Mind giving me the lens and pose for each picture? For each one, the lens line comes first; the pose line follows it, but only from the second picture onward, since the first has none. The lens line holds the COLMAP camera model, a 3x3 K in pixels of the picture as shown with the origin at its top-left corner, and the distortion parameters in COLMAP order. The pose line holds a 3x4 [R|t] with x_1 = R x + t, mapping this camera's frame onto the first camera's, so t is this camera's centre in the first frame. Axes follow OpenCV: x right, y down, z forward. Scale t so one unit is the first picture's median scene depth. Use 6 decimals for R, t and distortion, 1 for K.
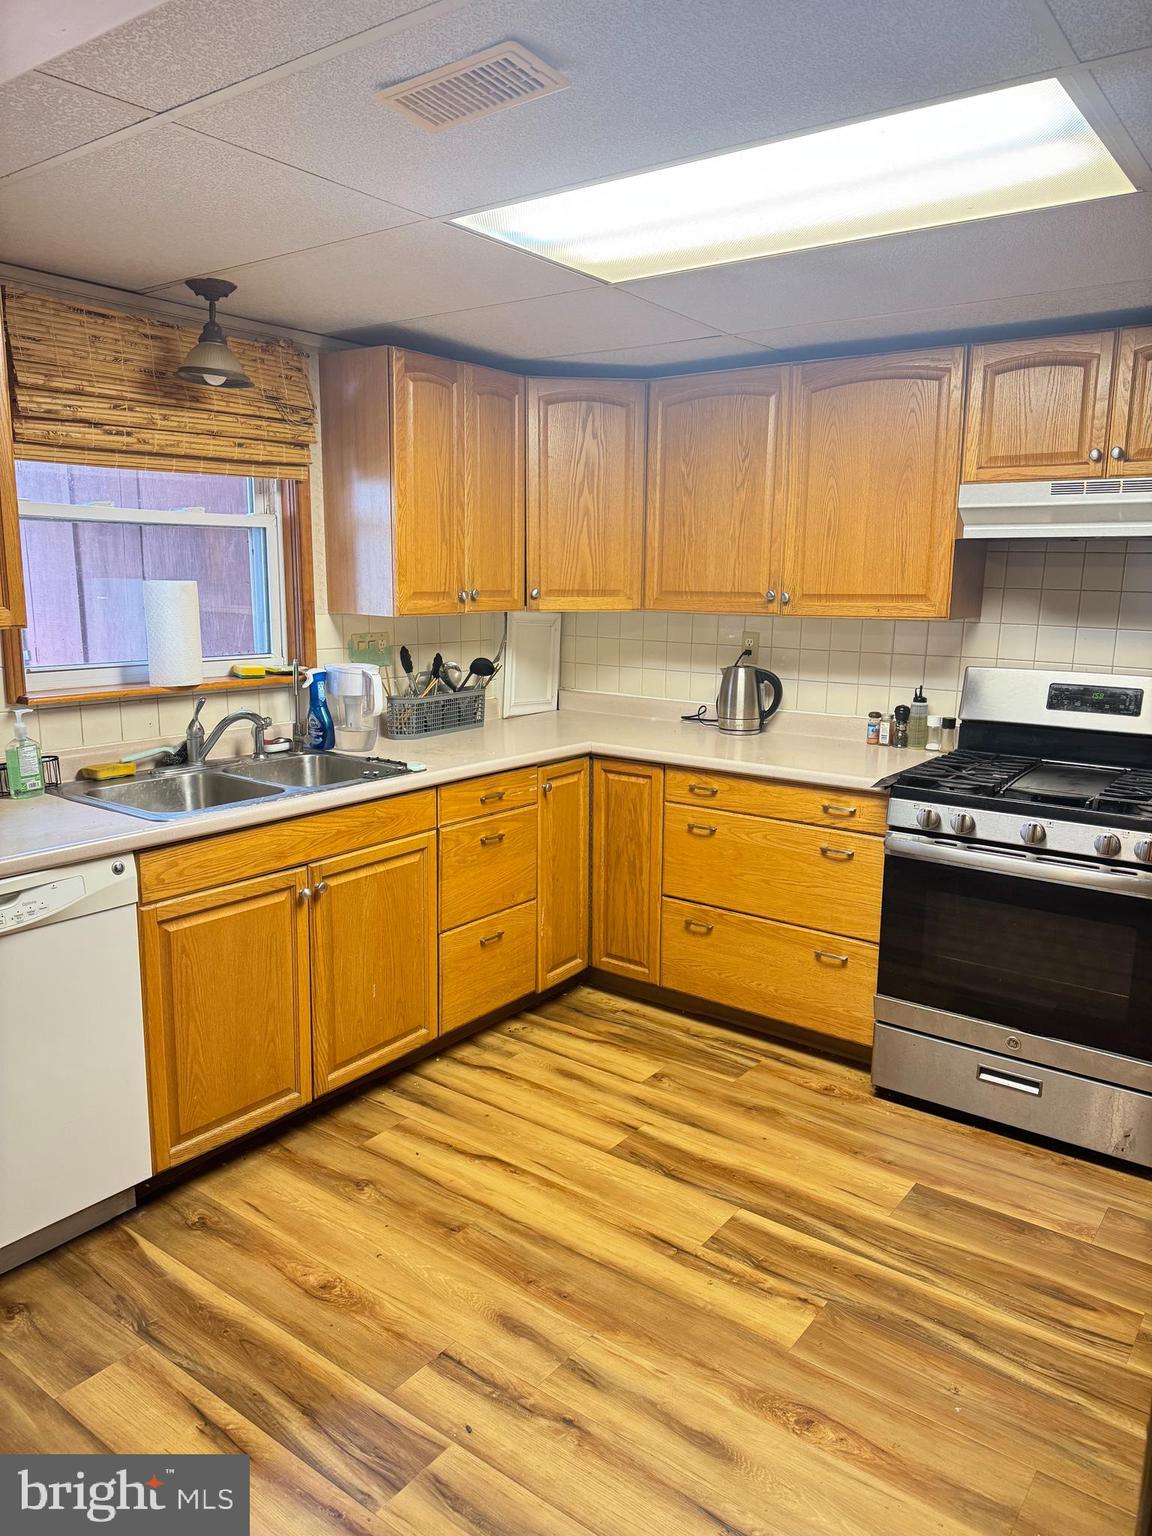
lens RADIAL K [[1079.3, 0, 576.0], [0, 1079.3, 768.0], [0, 0, 1]] dist [0.076326, -0.082200]
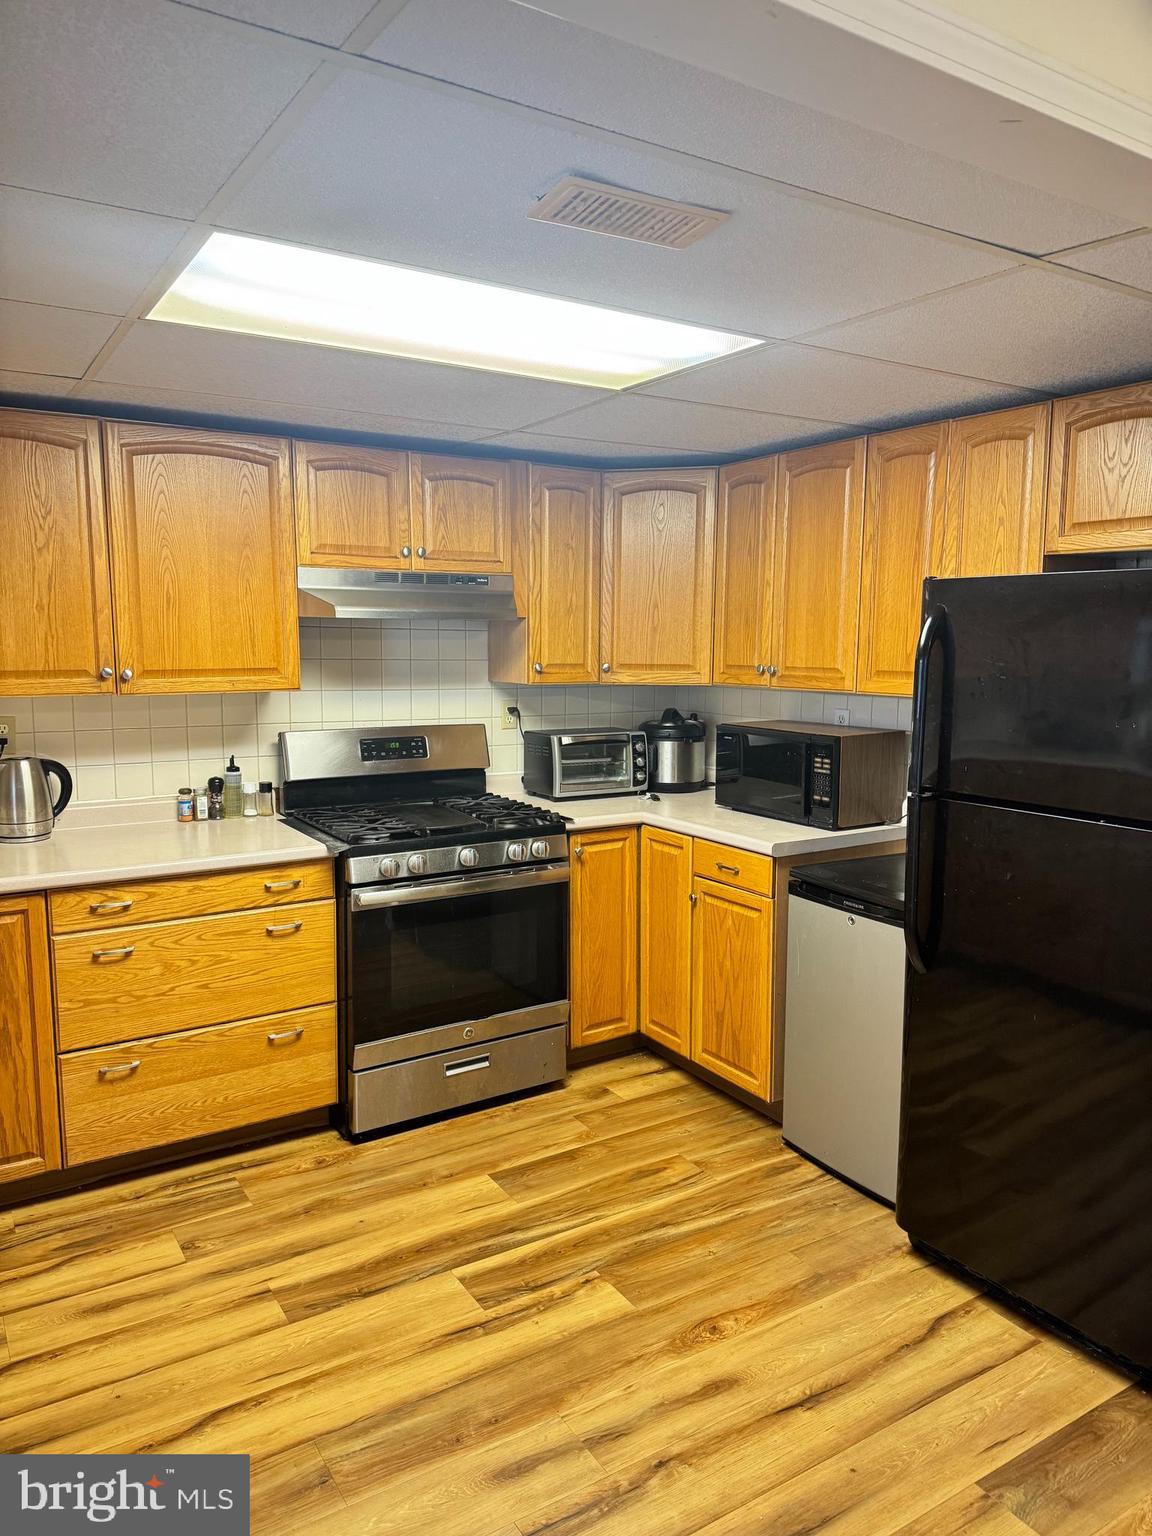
lens RADIAL K [[1097.1, 0, 576.0], [0, 1097.1, 768.0], [0, 0, 1]] dist [0.081502, -0.075902]
pose [[0.367224, -0.131868, 0.920737, -0.591760], [0.169230, 0.982849, 0.073268, -0.098186], [-0.914608, 0.128910, 0.383242, 0.361356]]
